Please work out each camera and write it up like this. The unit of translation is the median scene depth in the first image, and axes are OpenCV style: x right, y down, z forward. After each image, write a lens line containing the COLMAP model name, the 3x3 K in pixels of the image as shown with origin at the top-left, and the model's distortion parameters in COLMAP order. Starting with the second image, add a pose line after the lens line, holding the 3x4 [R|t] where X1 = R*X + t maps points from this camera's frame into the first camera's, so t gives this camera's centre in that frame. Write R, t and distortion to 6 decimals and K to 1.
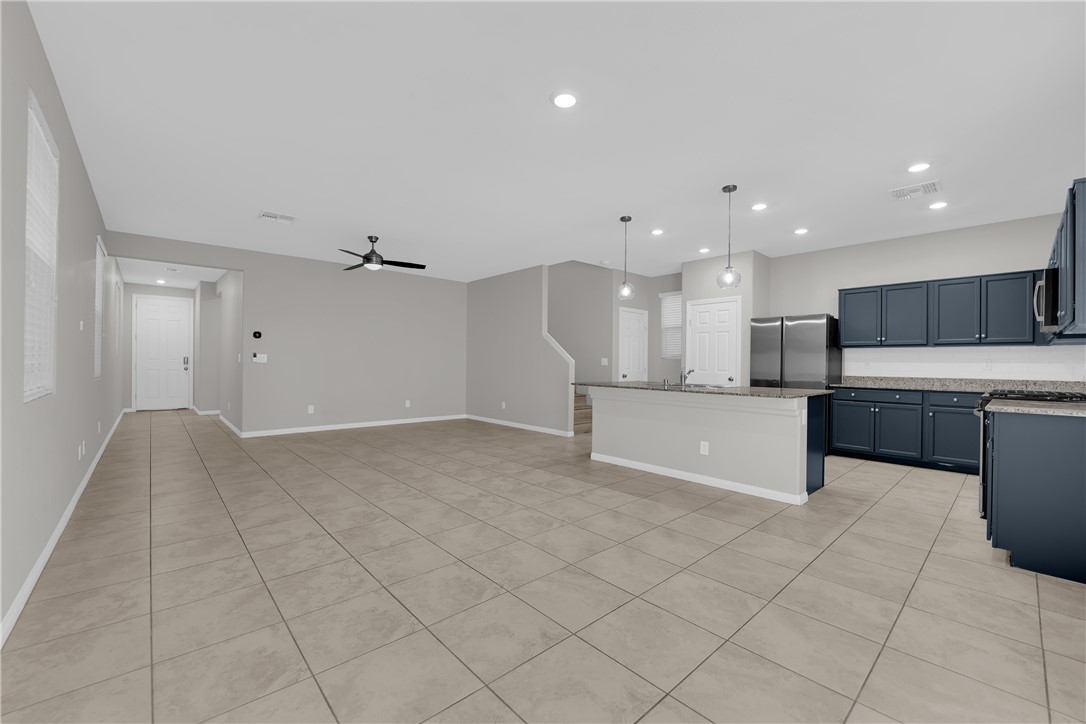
lens RADIAL K [[434.9, 0, 540.5], [0, 434.9, 363.7], [0, 0, 1]] dist [-0.016304, 0.000029]
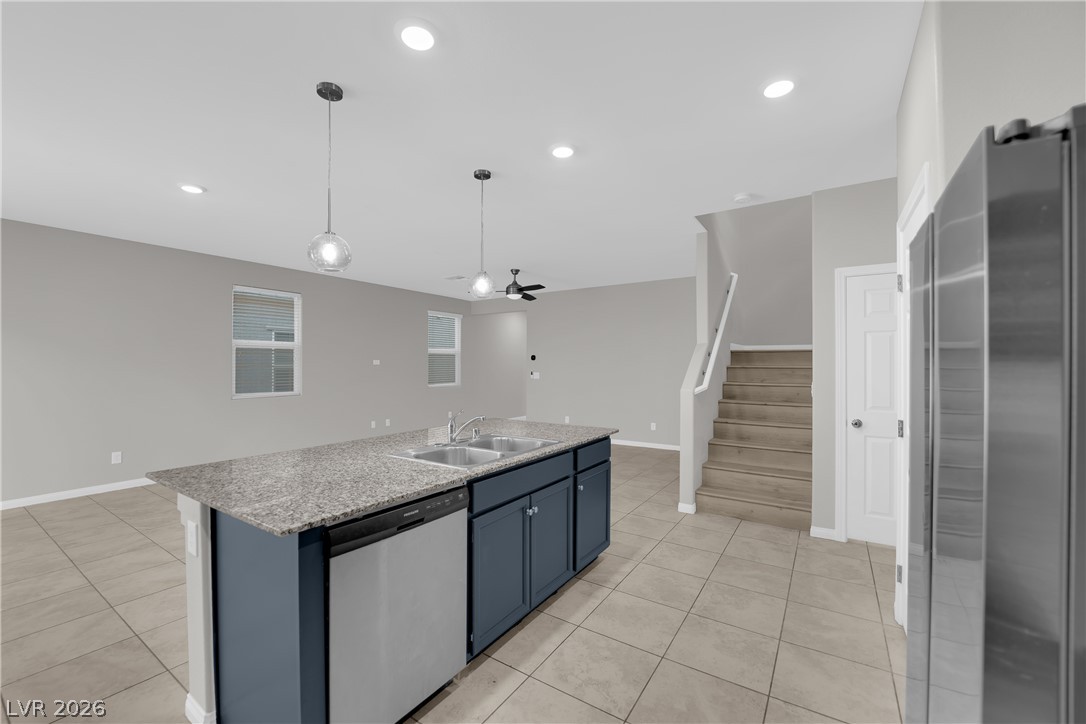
lens RADIAL K [[434.9, 0, 546.4], [0, 434.9, 365.1], [0, 0, 1]] dist [-0.016304, 0.000029]
pose [[0.236243, -0.009594, -0.971647, 0.704578], [-0.001080, 0.999948, -0.010136, -0.033394], [0.971694, 0.003444, 0.236220, 0.792813]]
